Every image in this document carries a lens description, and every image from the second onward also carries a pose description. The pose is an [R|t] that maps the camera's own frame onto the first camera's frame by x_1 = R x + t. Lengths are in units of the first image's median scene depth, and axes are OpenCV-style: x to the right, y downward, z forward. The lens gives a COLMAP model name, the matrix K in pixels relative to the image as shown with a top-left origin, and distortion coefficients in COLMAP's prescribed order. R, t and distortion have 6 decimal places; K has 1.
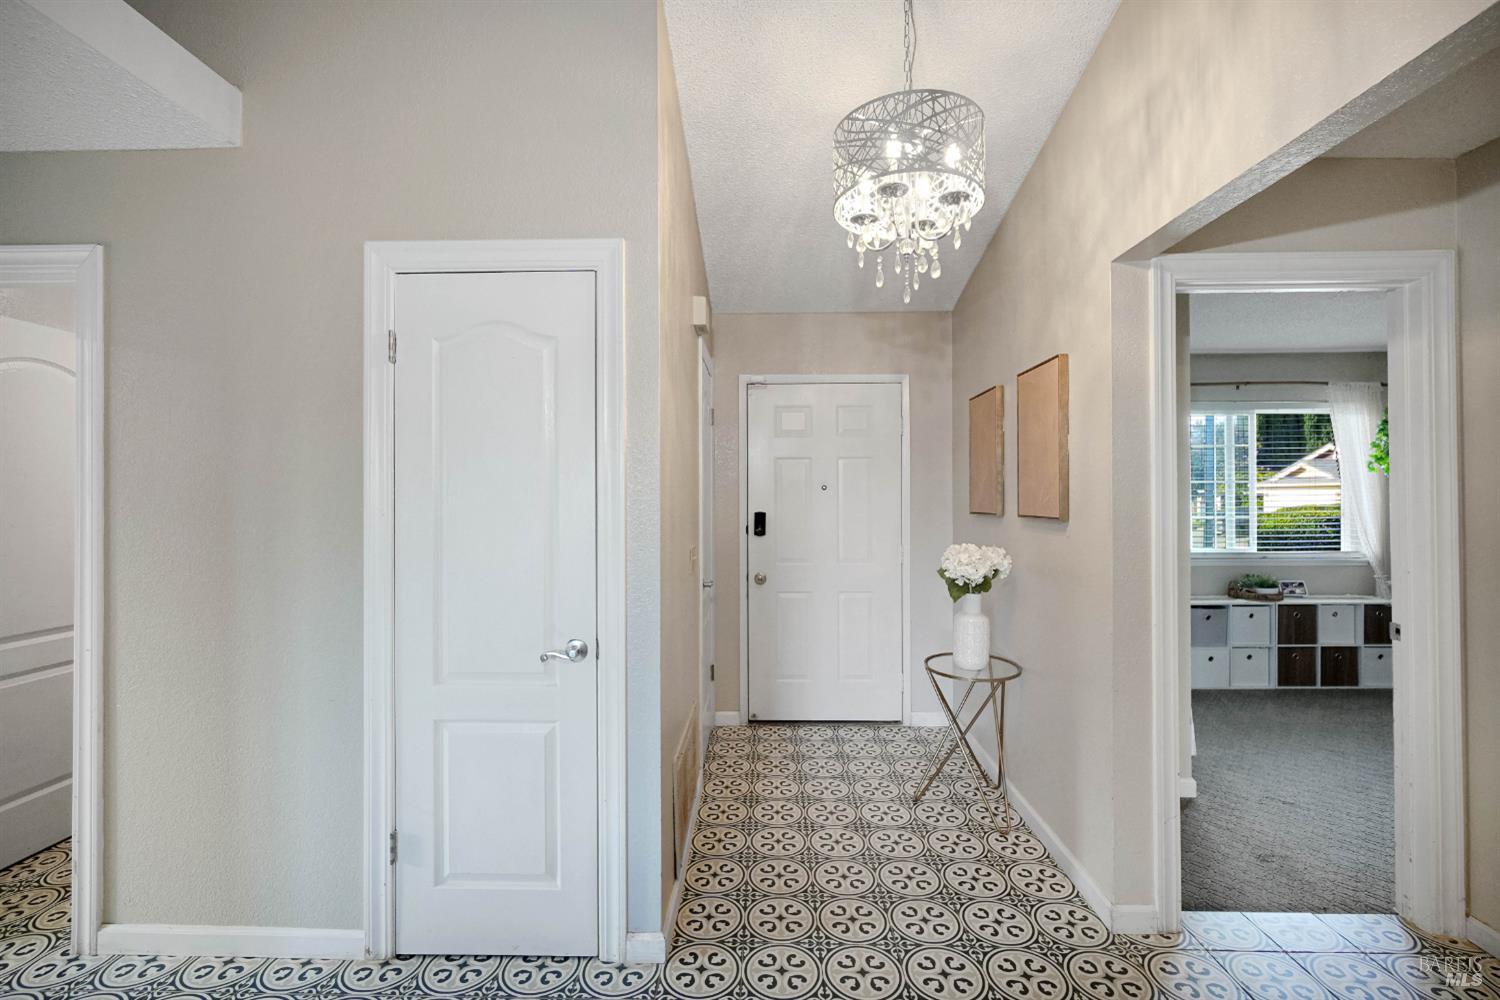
lens RADIAL K [[652.9, 0, 750.7], [0, 652.9, 495.6], [0, 0, 1]] dist [-0.008107, 0.004017]
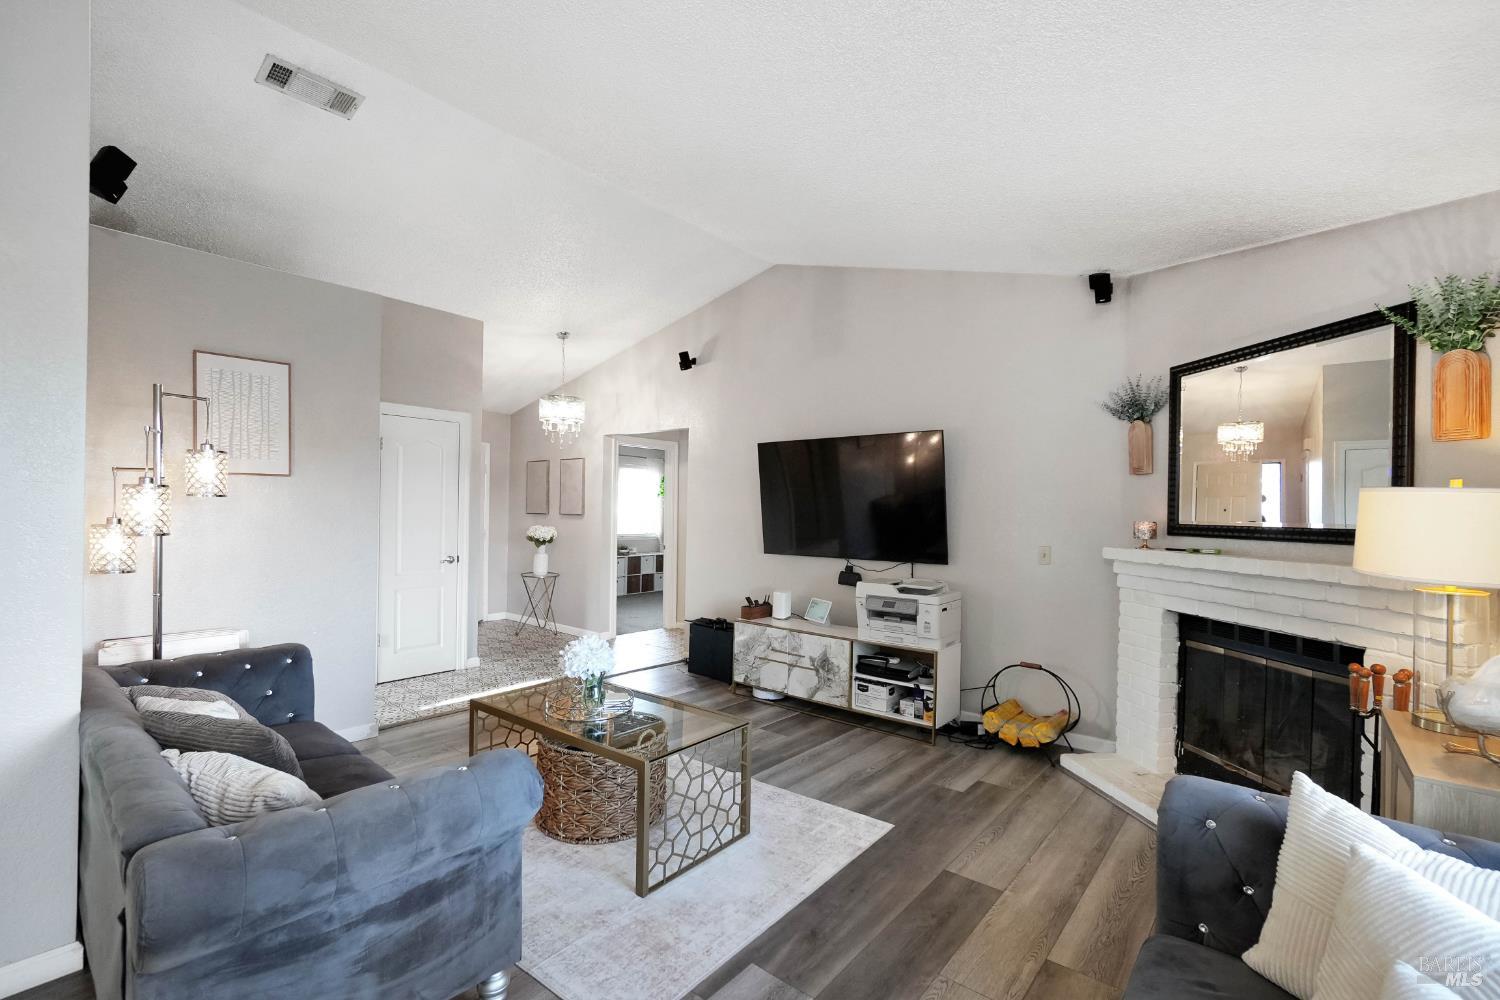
lens RADIAL K [[664.2, 0, 748.9], [0, 664.2, 510.7], [0, 0, 1]] dist [-0.002071, -0.000011]
pose [[0.621502, 0.015077, 0.783268, -1.168776], [-0.021592, 0.999765, -0.002111, 0.005084], [-0.783115, -0.015600, 0.621681, -1.206140]]
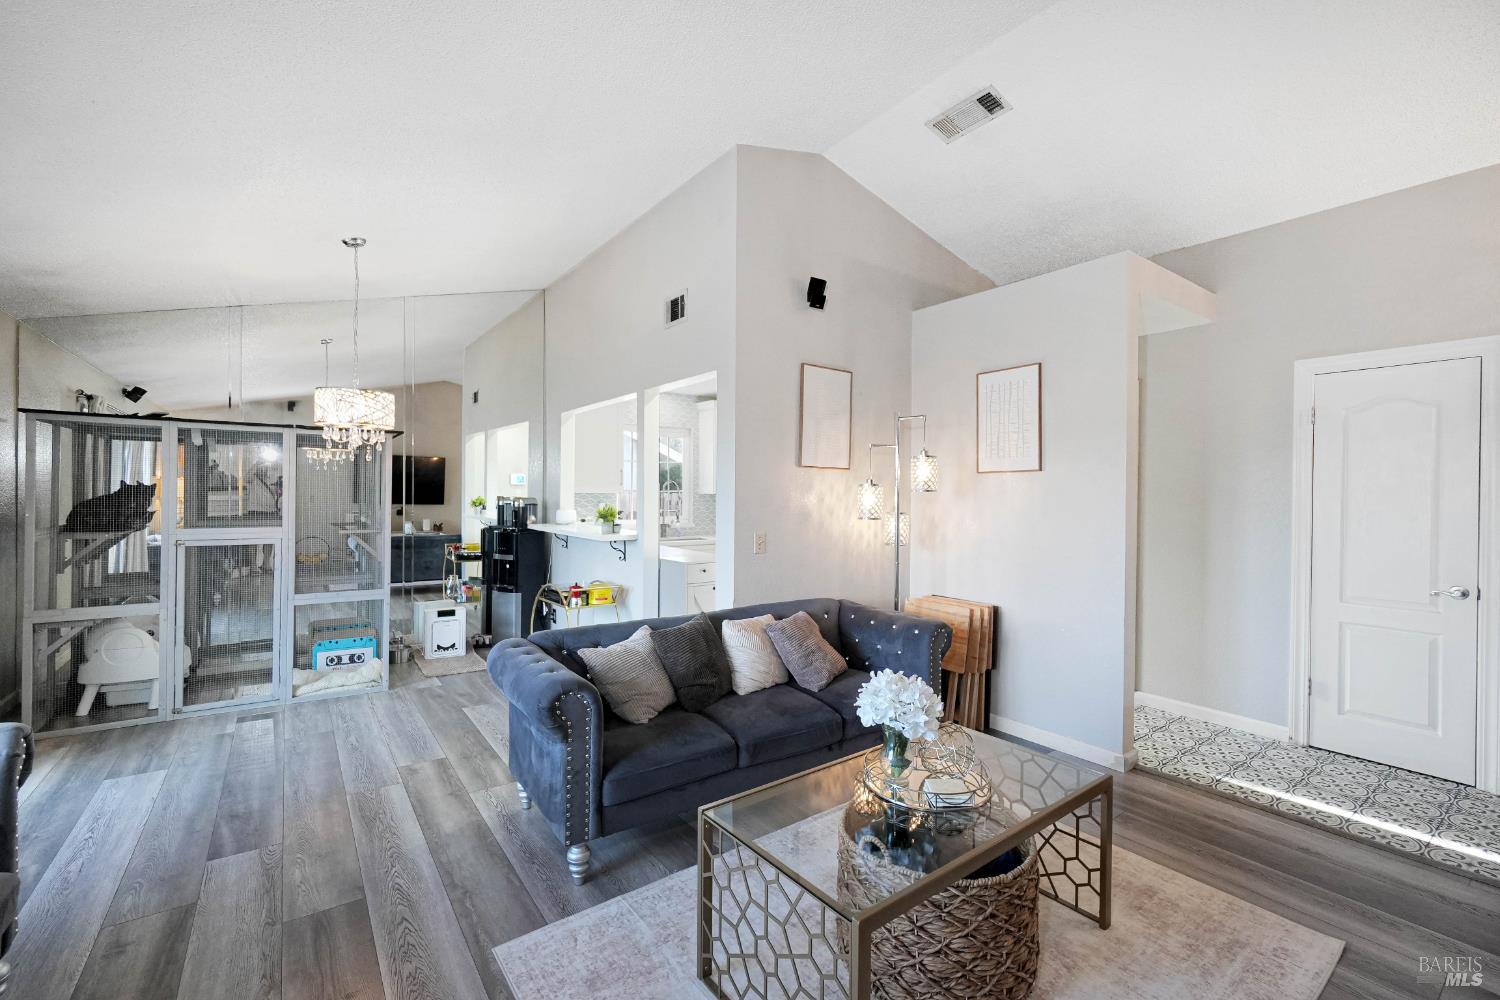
lens RADIAL K [[652.9, 0, 750.7], [0, 652.9, 495.6], [0, 0, 1]] dist [-0.008107, 0.004017]
pose [[0.602696, 0.014201, -0.797844, -0.028336], [-0.008497, 0.999899, 0.011378, -0.006247], [0.797926, -0.000078, 0.602756, -0.957320]]
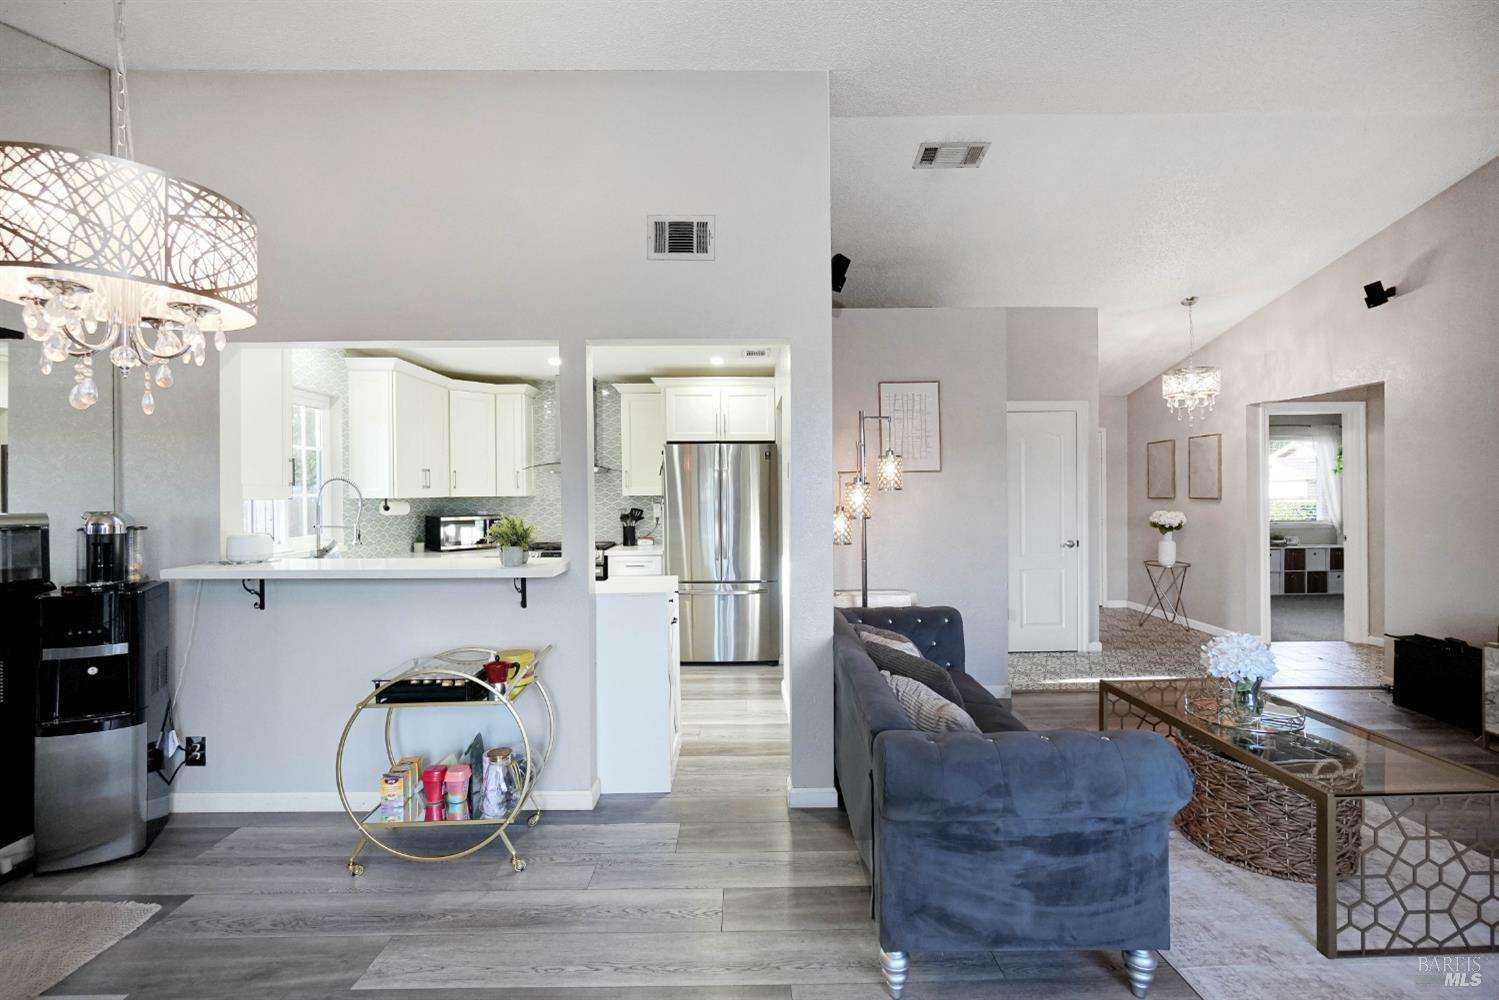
lens RADIAL K [[652.5, 0, 750.2], [0, 652.5, 495.6], [0, 0, 1]] dist [-0.008107, 0.004017]
pose [[0.999335, -0.004420, 0.036189, -1.230346], [0.004263, 0.999981, 0.004434, 0.003313], [-0.036208, -0.004277, 0.999335, -1.256393]]
